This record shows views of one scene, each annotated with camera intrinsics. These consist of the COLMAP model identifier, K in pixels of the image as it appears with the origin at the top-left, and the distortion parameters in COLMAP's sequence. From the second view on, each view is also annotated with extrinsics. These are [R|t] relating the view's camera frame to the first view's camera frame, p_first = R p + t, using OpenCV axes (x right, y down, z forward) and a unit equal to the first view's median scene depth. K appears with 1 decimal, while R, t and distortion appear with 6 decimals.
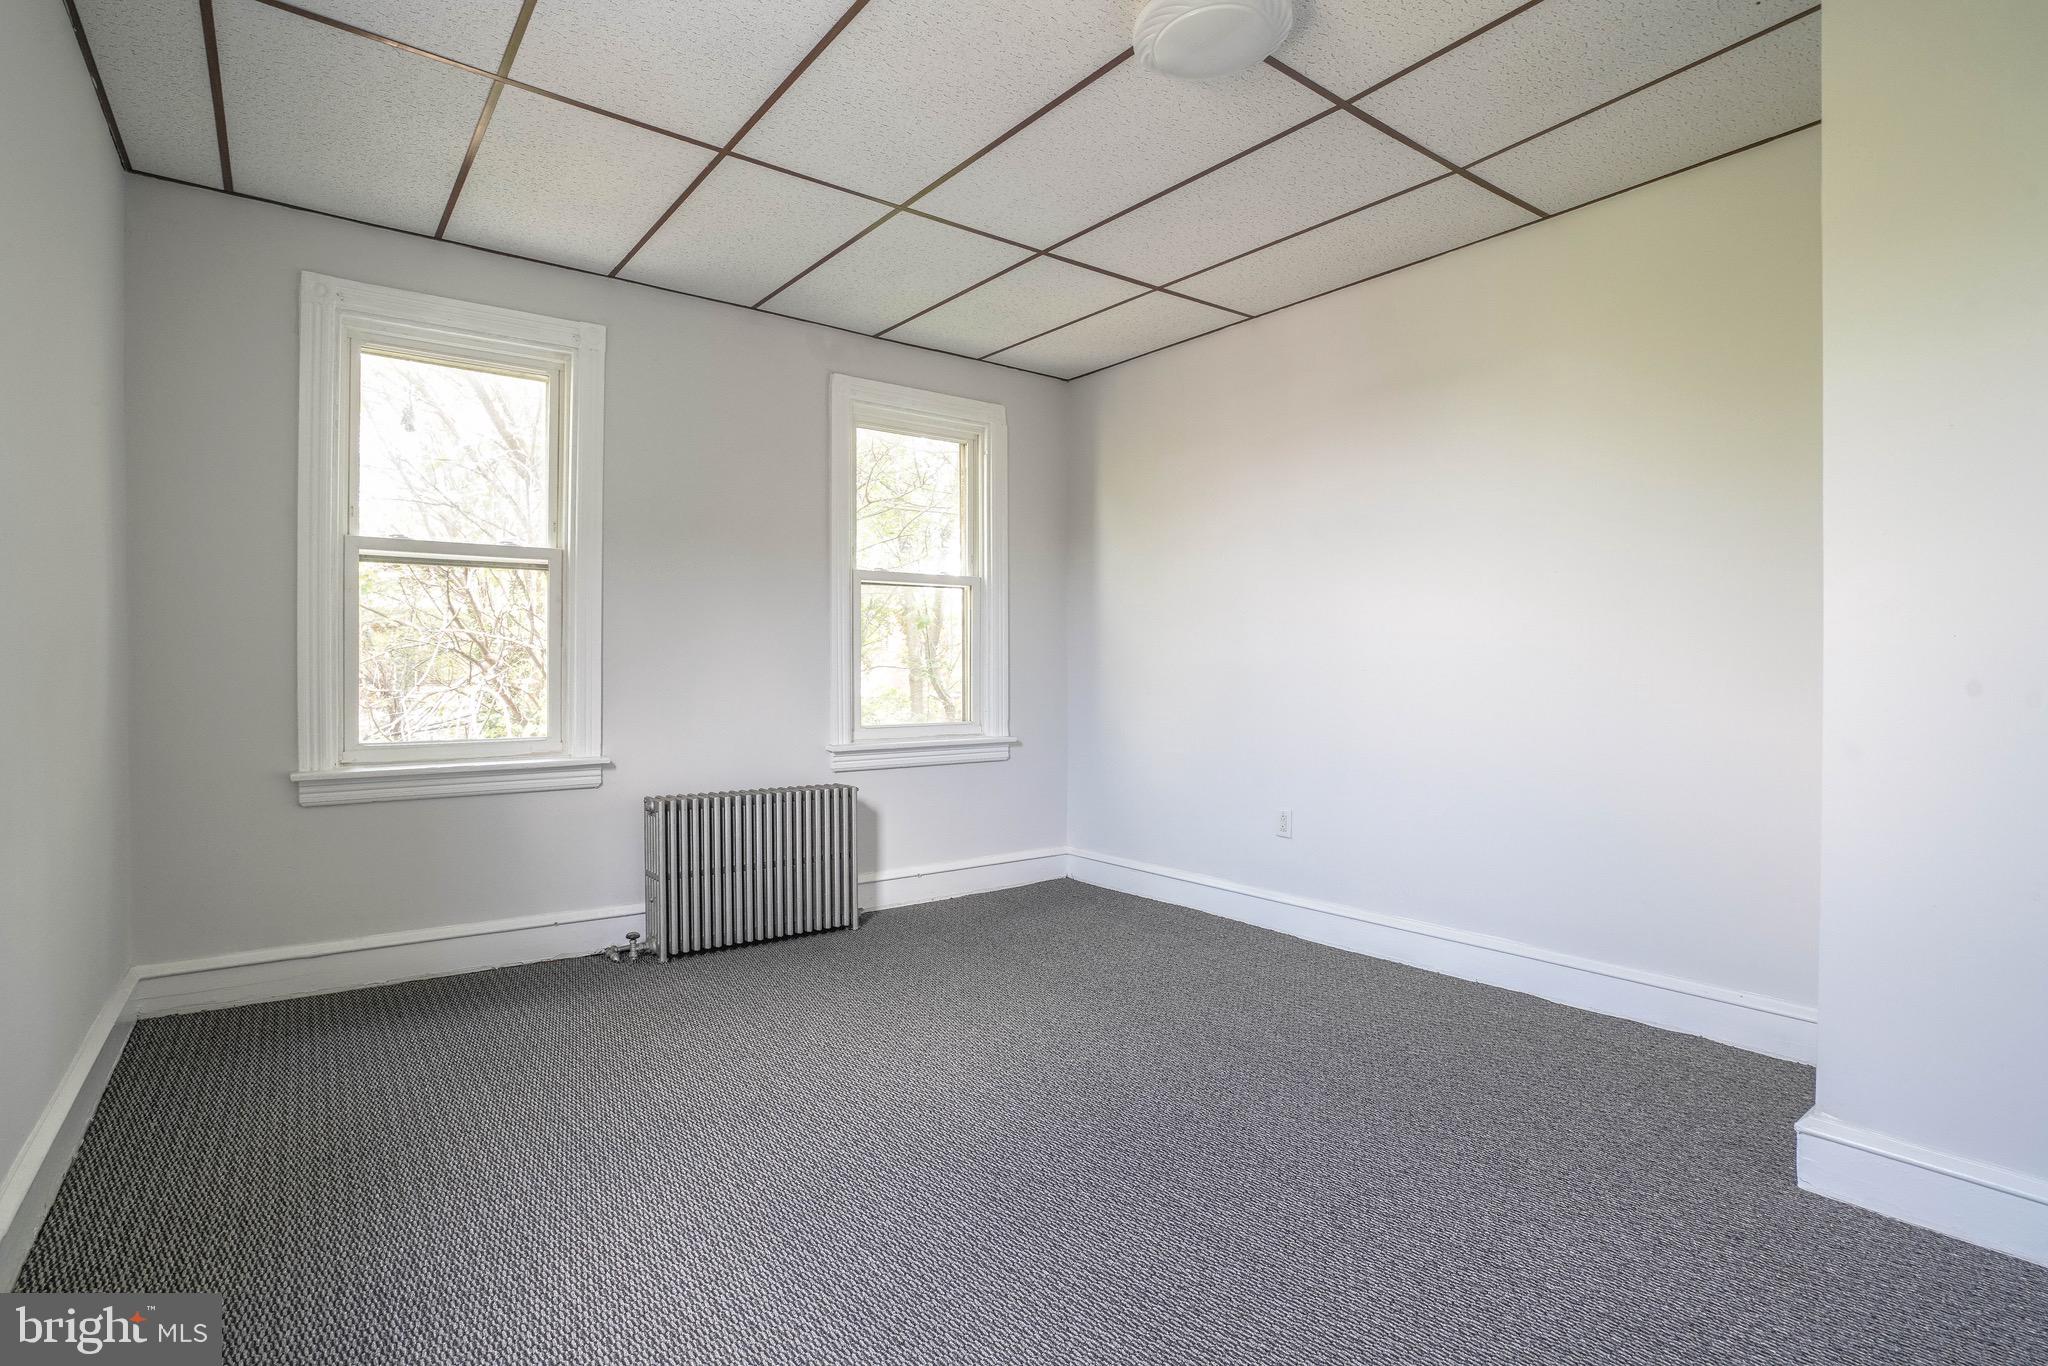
lens RADIAL K [[970.8, 0, 1030.0], [0, 970.8, 667.2], [0, 0, 1]] dist [-0.057592, 0.020066]
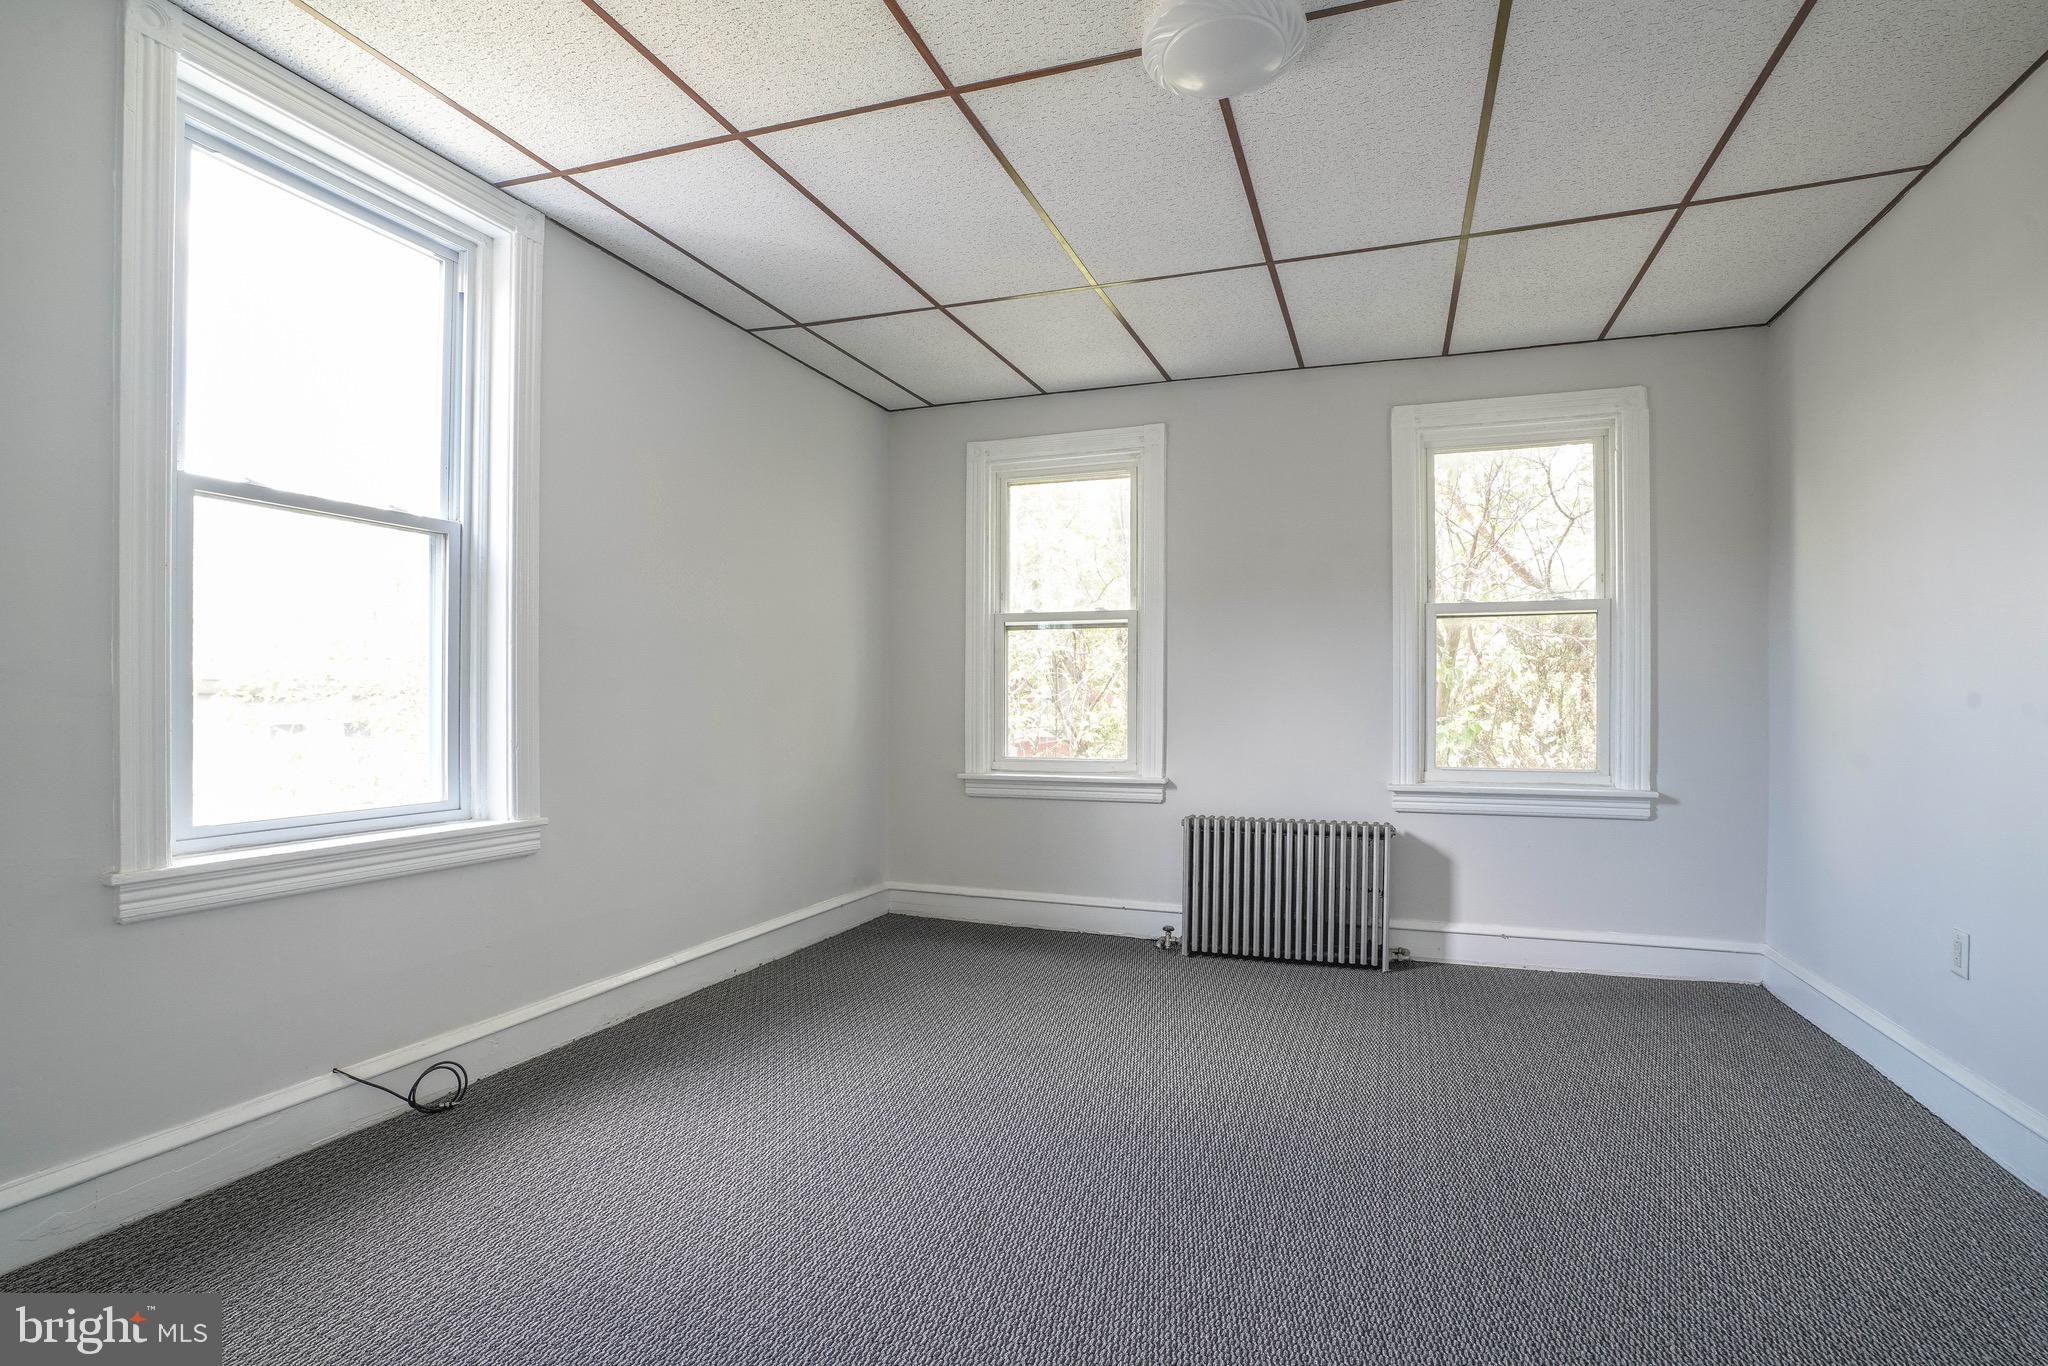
lens RADIAL K [[970.8, 0, 1038.1], [0, 970.8, 695.8], [0, 0, 1]] dist [-0.057592, 0.020066]
pose [[0.567110, -0.002635, -0.823638, 0.473217], [-0.002538, 0.999985, -0.004946, -0.004355], [0.823638, 0.004895, 0.567095, 0.173297]]
